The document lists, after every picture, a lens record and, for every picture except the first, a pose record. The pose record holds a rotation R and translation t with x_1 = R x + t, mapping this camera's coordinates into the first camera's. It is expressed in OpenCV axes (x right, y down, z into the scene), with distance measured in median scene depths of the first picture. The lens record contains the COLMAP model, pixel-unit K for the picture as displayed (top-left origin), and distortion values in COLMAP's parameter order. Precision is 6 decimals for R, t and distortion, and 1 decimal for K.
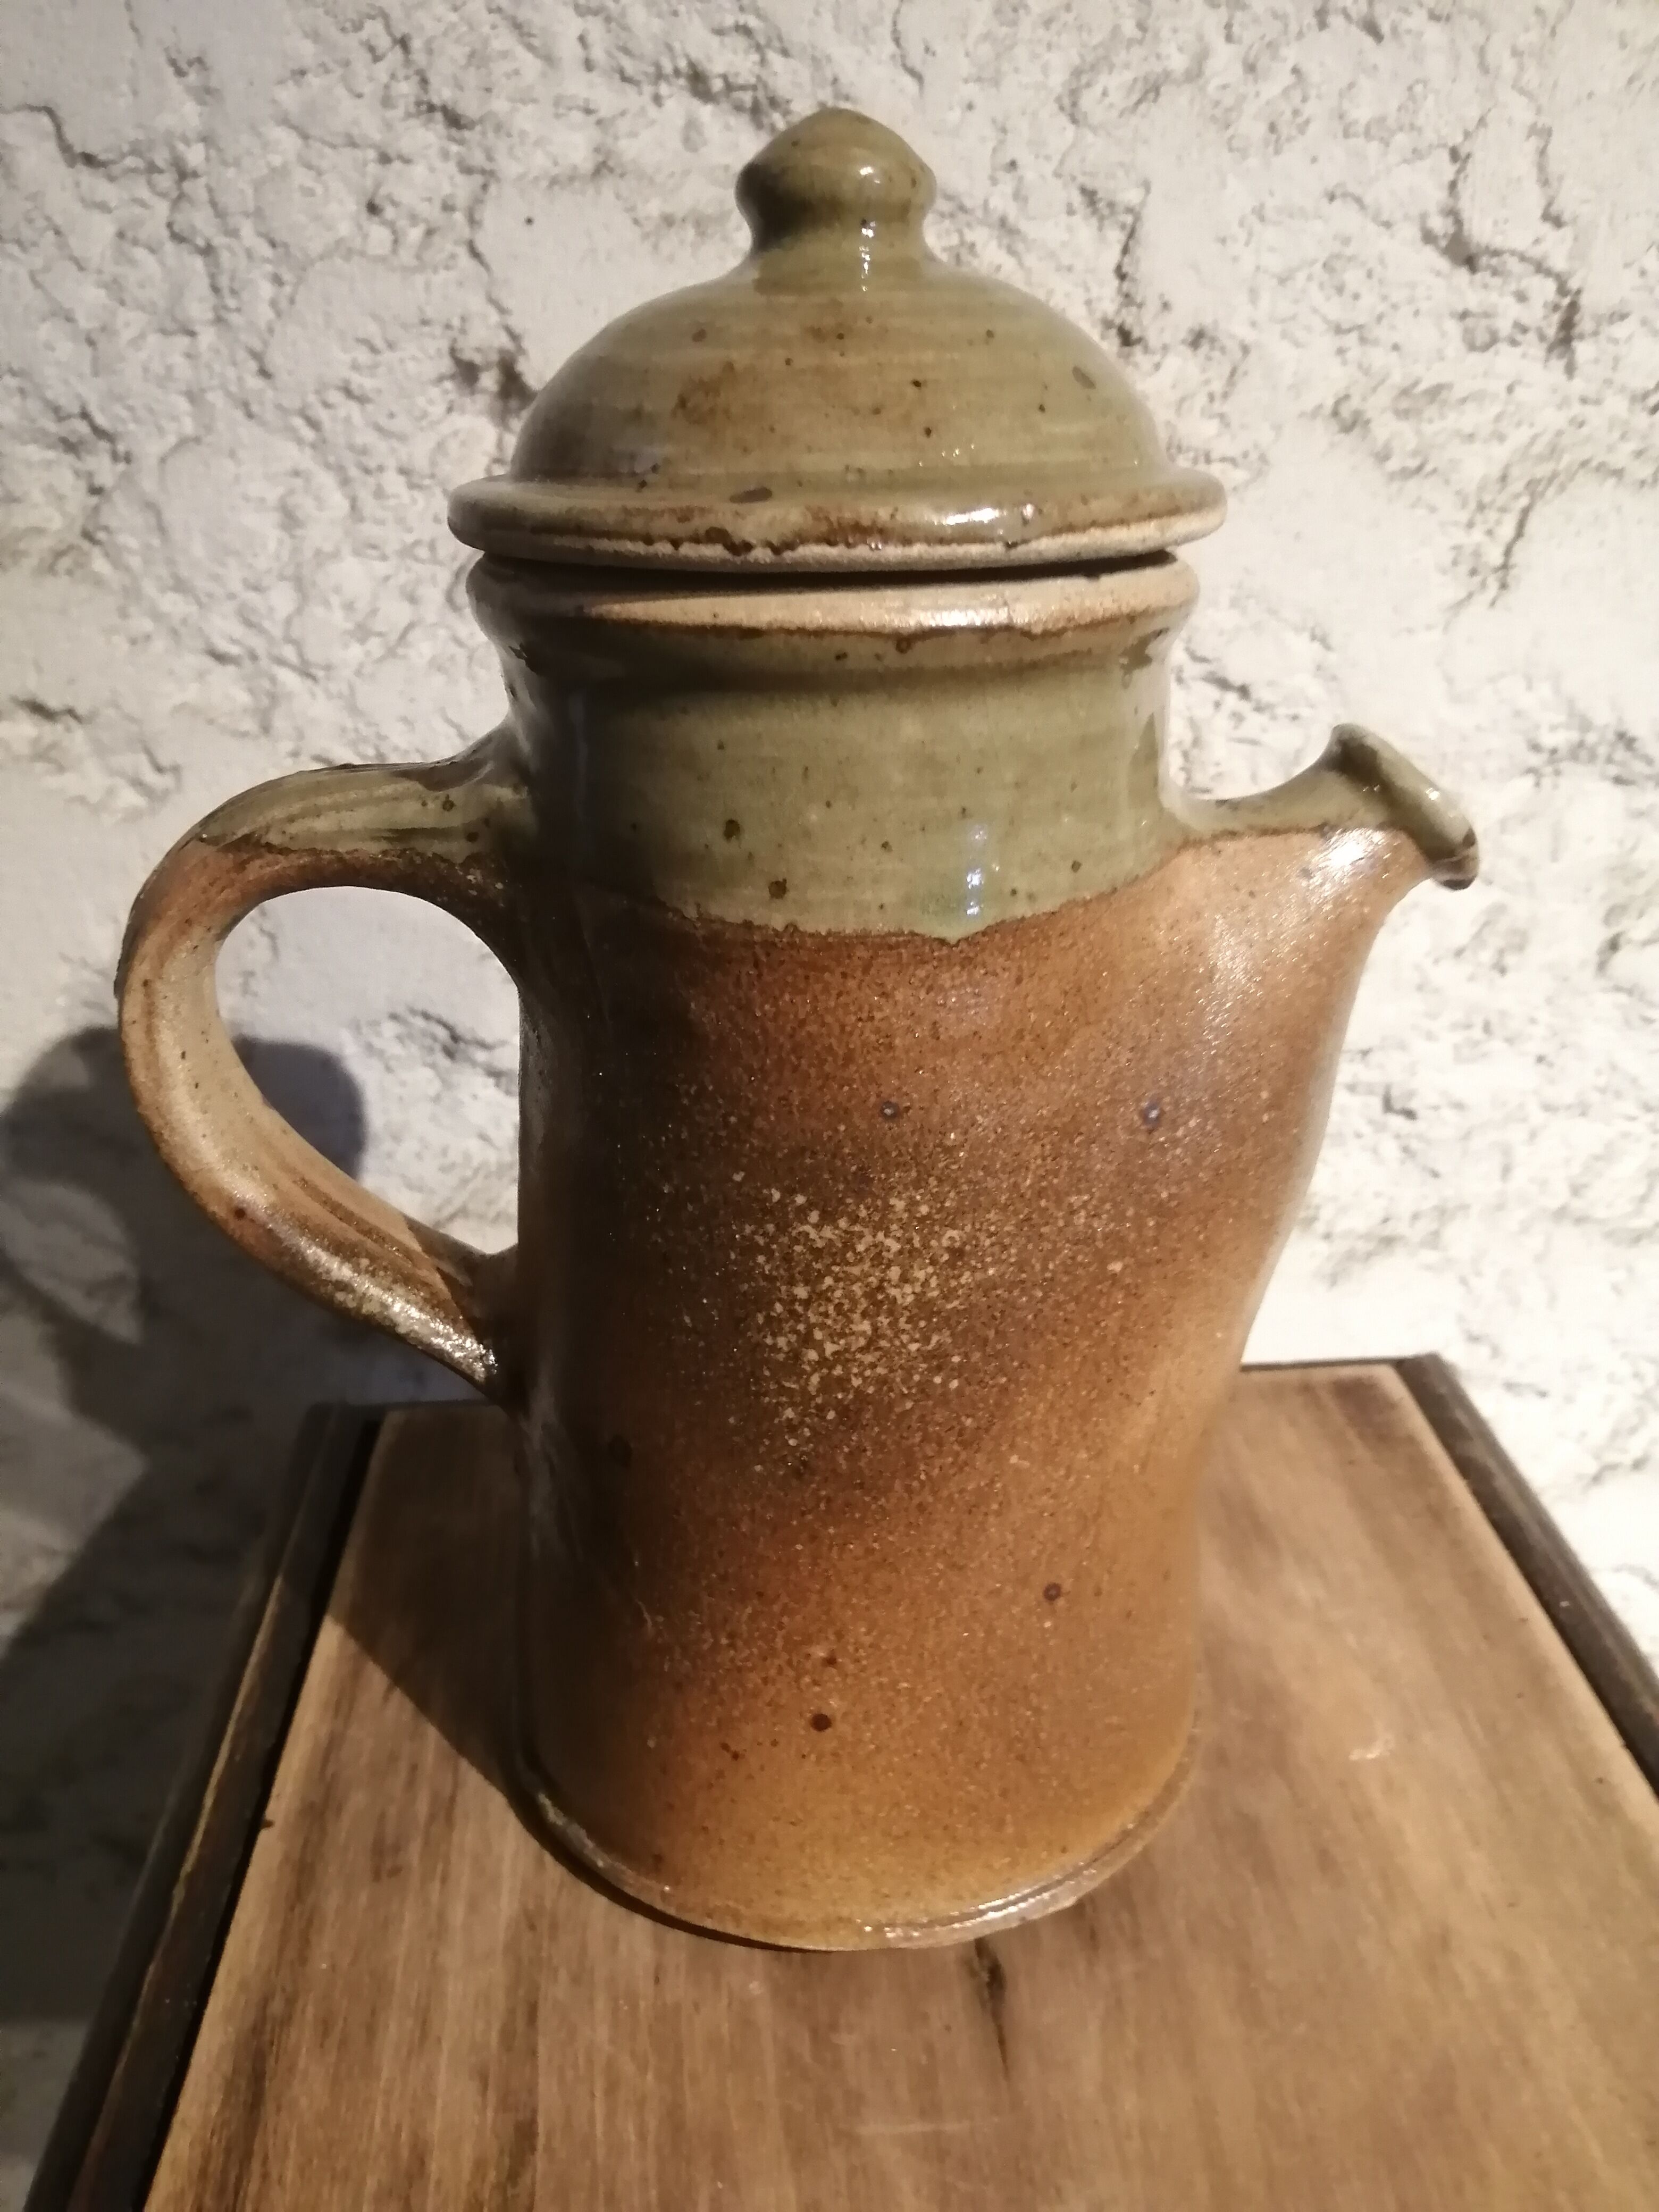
lens RADIAL K [[1795.6, 0, 816.3], [0, 1795.6, 1112.0], [0, 0, 1]] dist [0.075564, -0.144443]
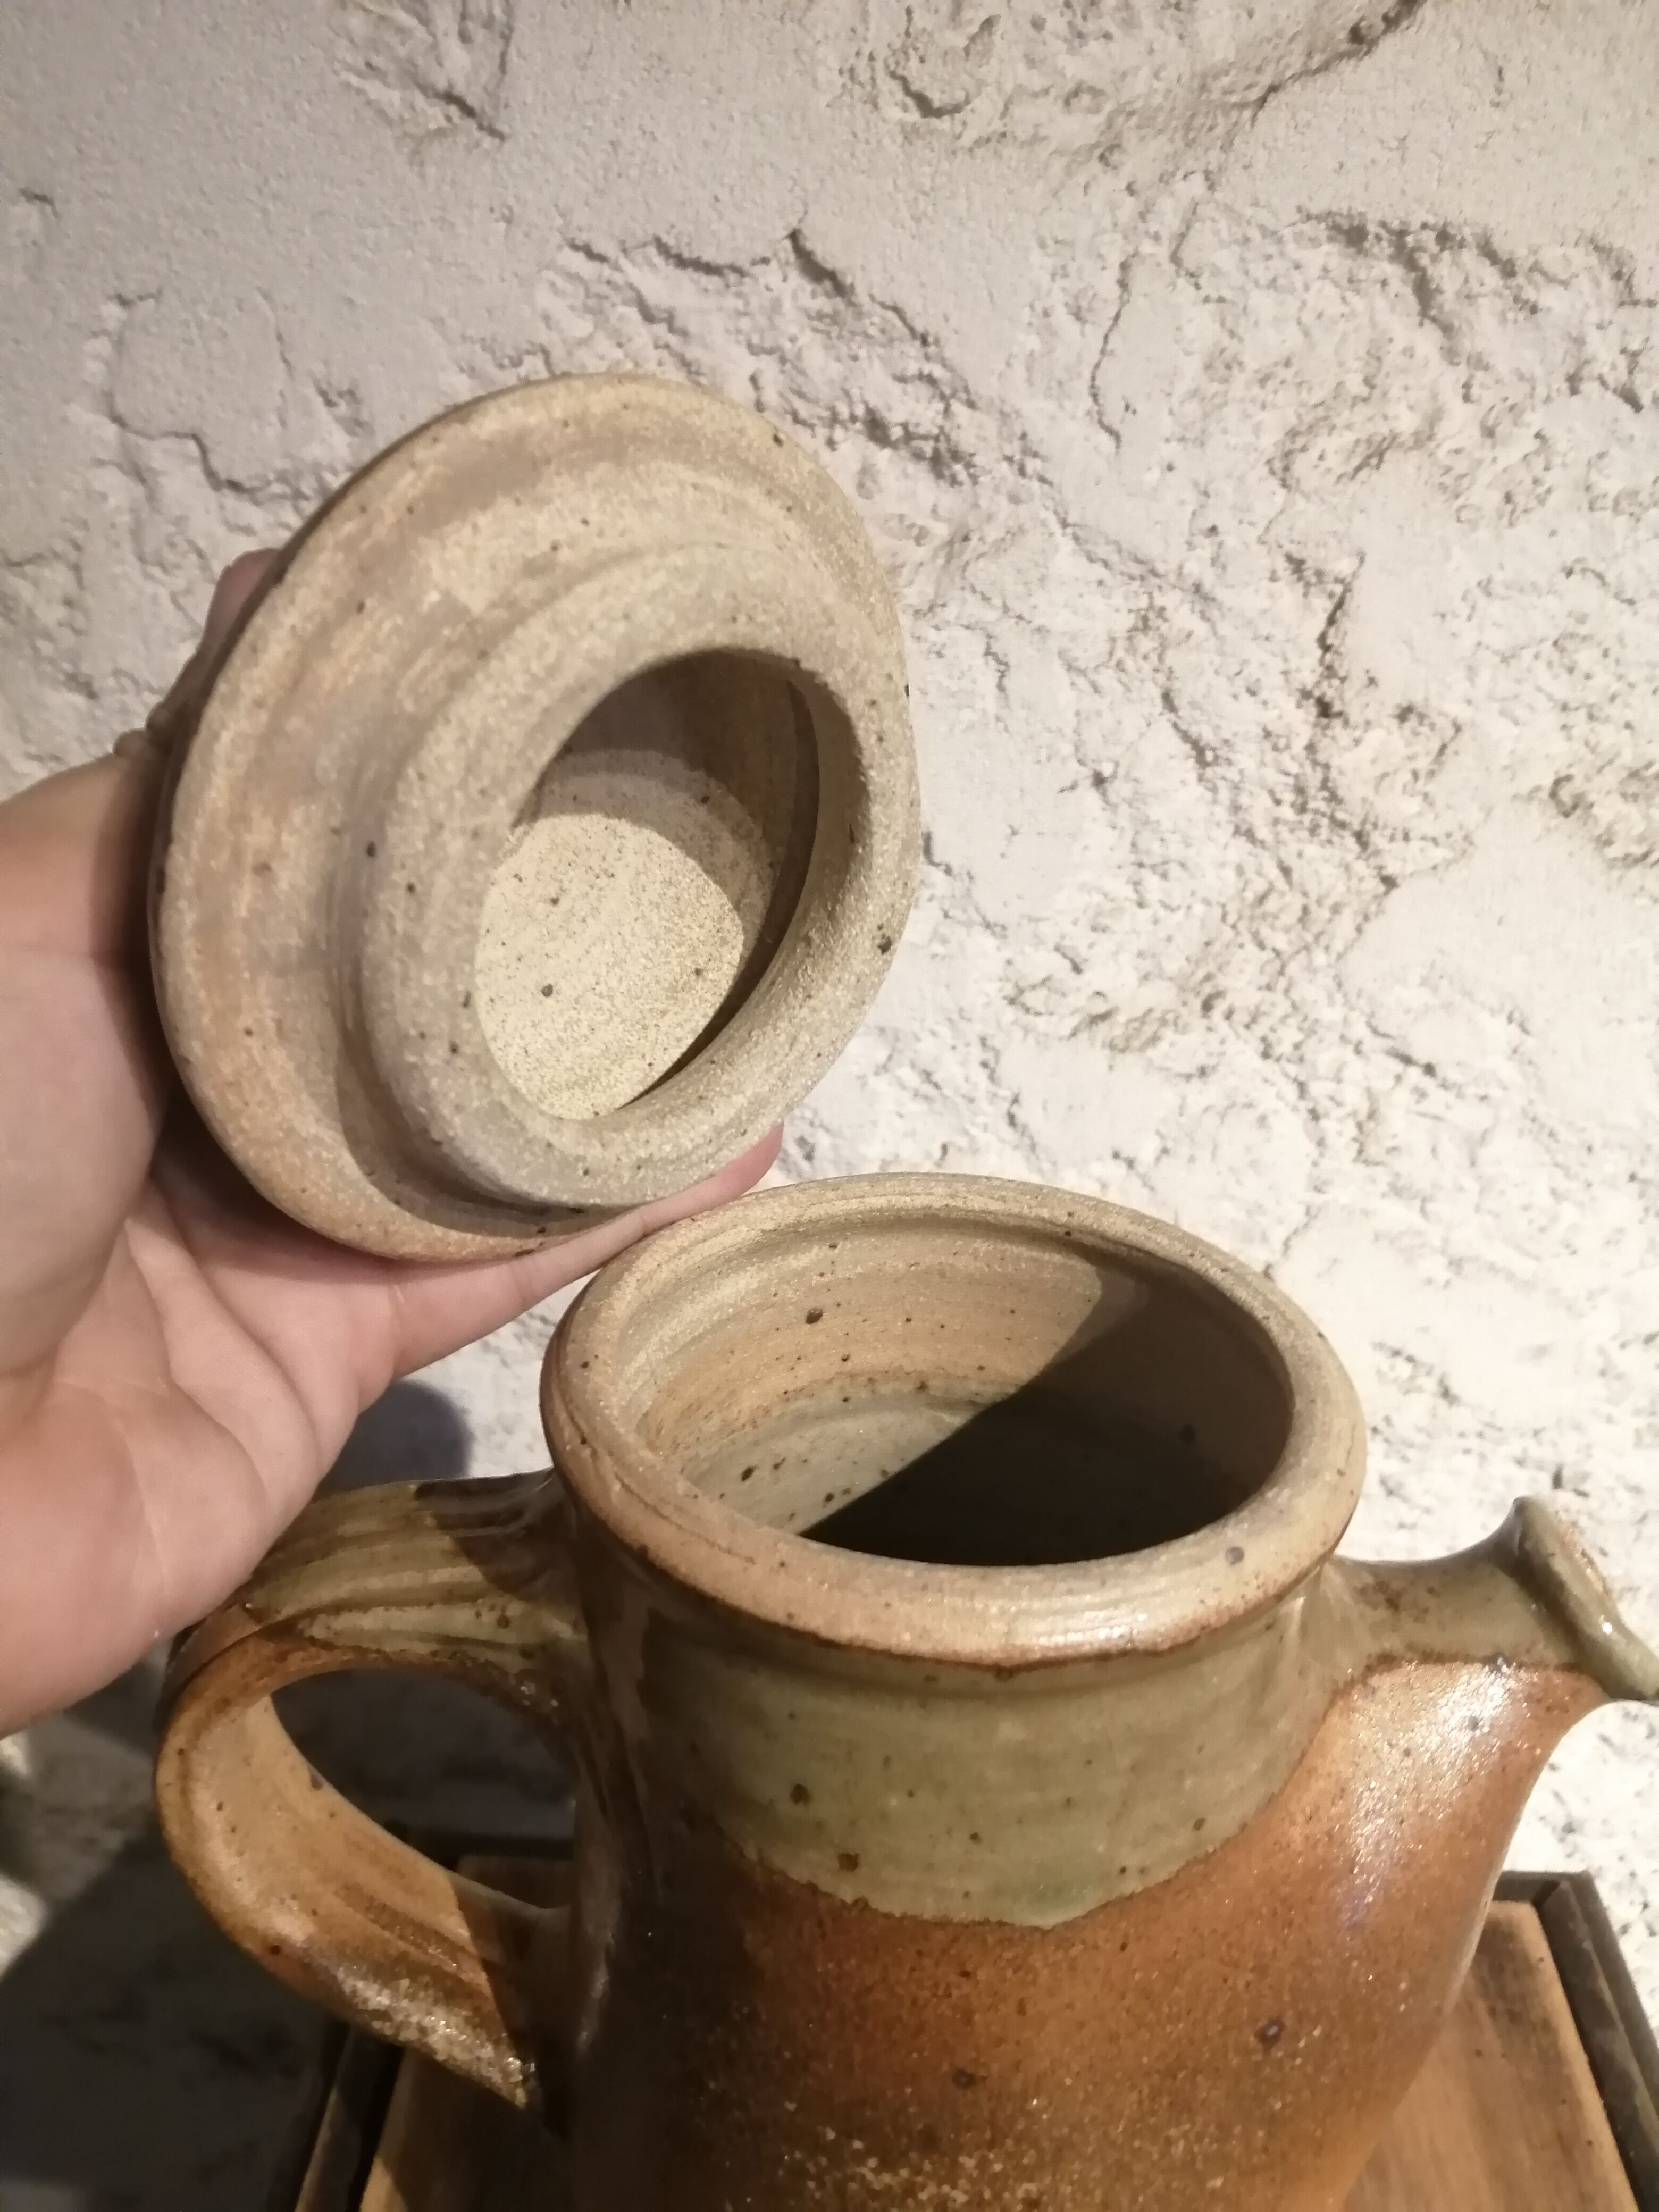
lens RADIAL K [[1774.8, 0, 824.7], [0, 1774.8, 1104.9], [0, 0, 1]] dist [0.074437, -0.145115]
pose [[0.994398, 0.065537, -0.082933, 0.007174], [-0.062100, 0.997127, 0.043369, -0.251371], [0.085537, -0.037976, 0.995611, 0.069639]]
